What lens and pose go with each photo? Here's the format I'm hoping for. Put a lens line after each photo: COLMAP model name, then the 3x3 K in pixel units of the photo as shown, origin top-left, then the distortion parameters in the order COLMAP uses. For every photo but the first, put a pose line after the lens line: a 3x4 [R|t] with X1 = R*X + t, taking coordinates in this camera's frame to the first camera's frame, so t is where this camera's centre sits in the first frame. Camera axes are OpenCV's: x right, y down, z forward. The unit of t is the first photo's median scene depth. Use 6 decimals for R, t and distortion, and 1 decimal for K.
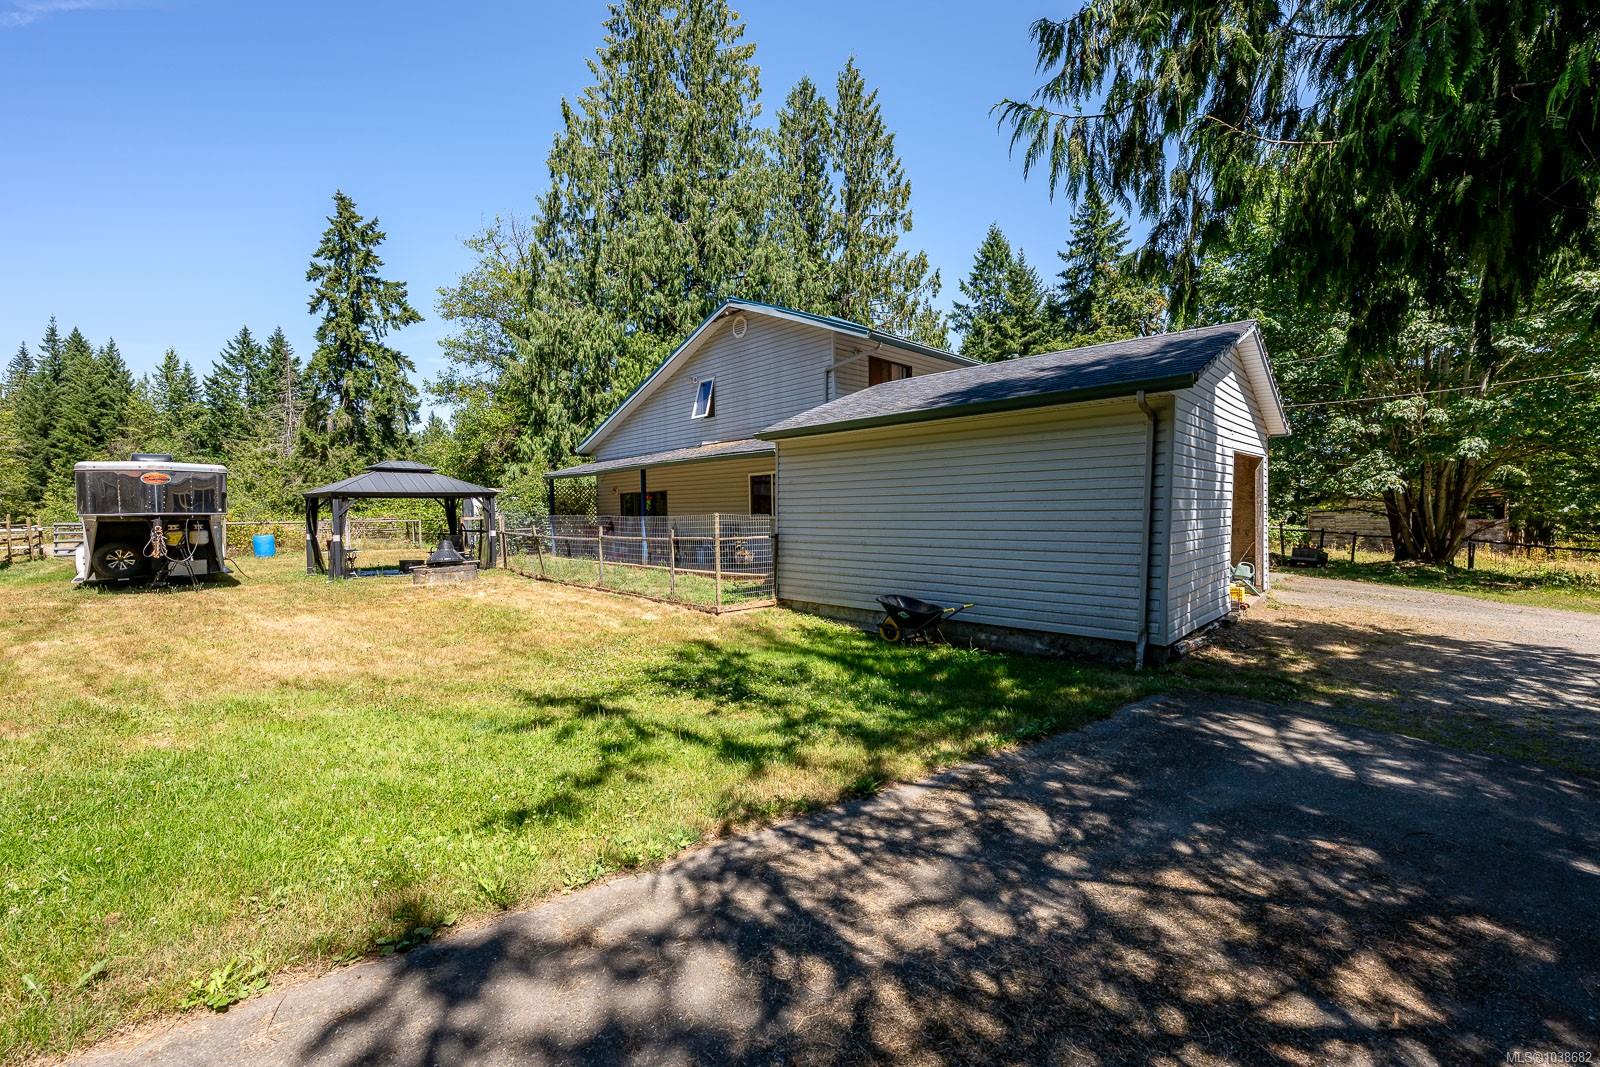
lens RADIAL K [[644.3, 0, 793.2], [0, 644.3, 529.8], [0, 0, 1]] dist [0.000435, -0.000263]
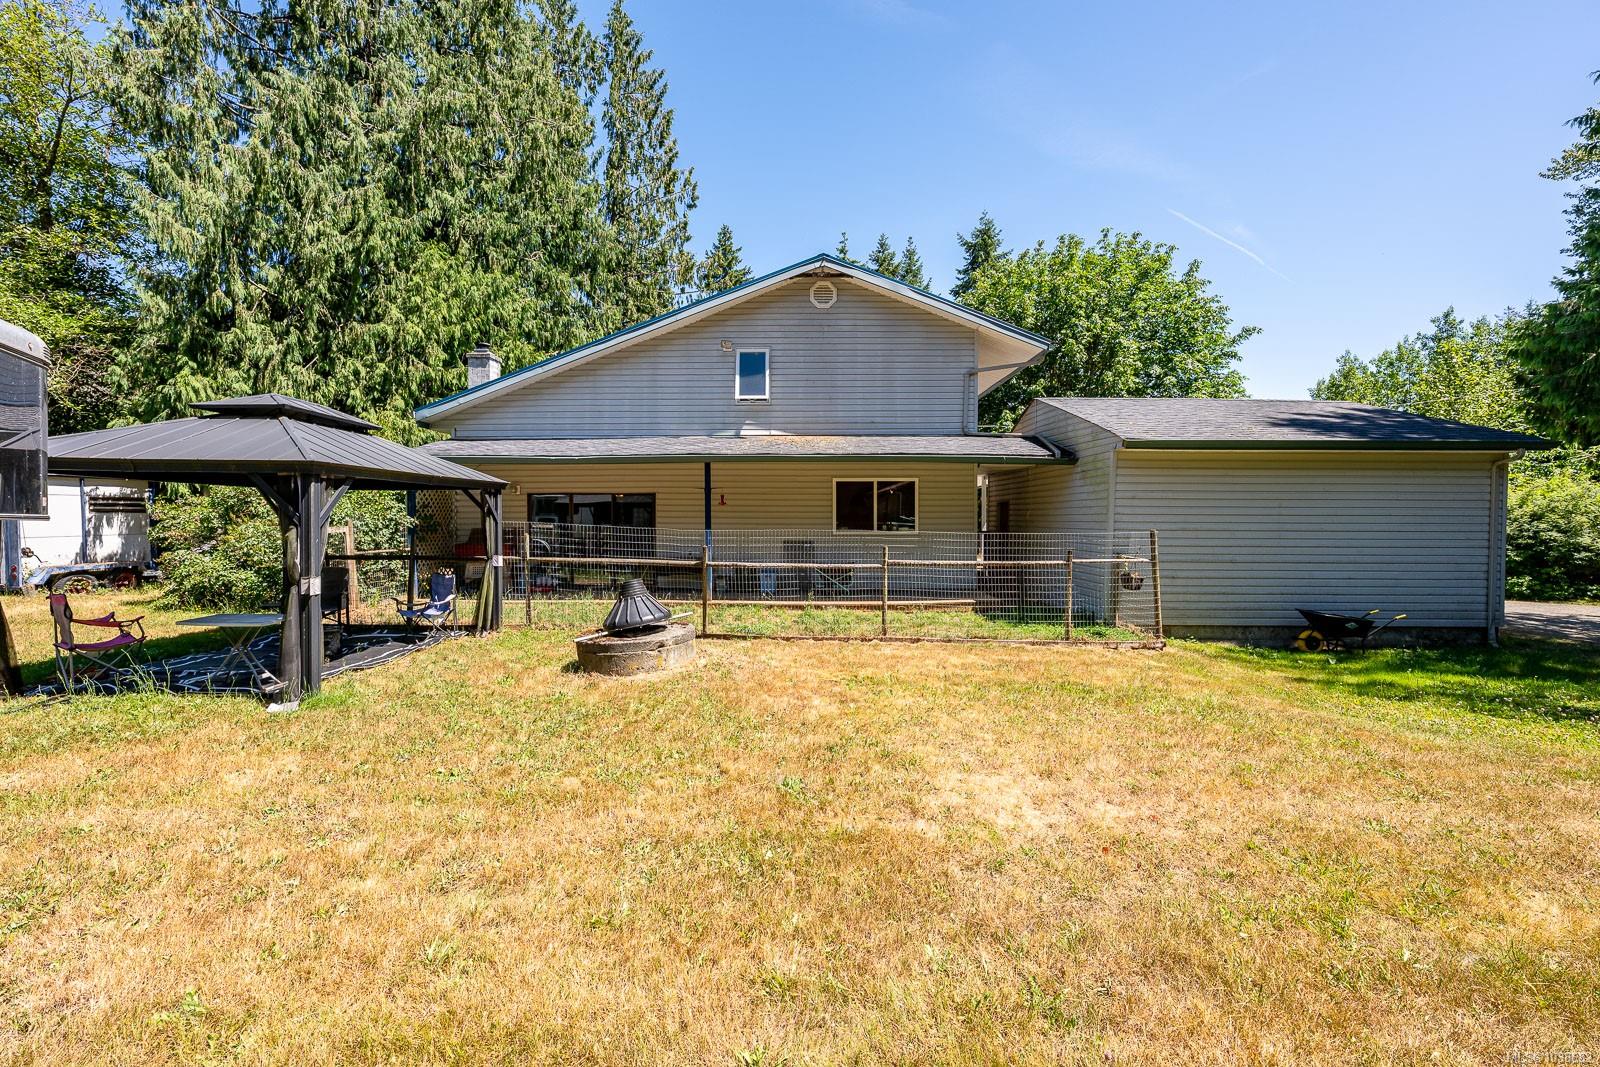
lens RADIAL K [[644.3, 0, 797.6], [0, 644.3, 535.5], [0, 0, 1]] dist [0.000435, -0.000263]
pose [[0.719180, 0.004423, 0.694809, -1.082059], [0.006267, 0.999898, -0.012853, -0.010382], [-0.694795, 0.013598, 0.719079, 0.738318]]
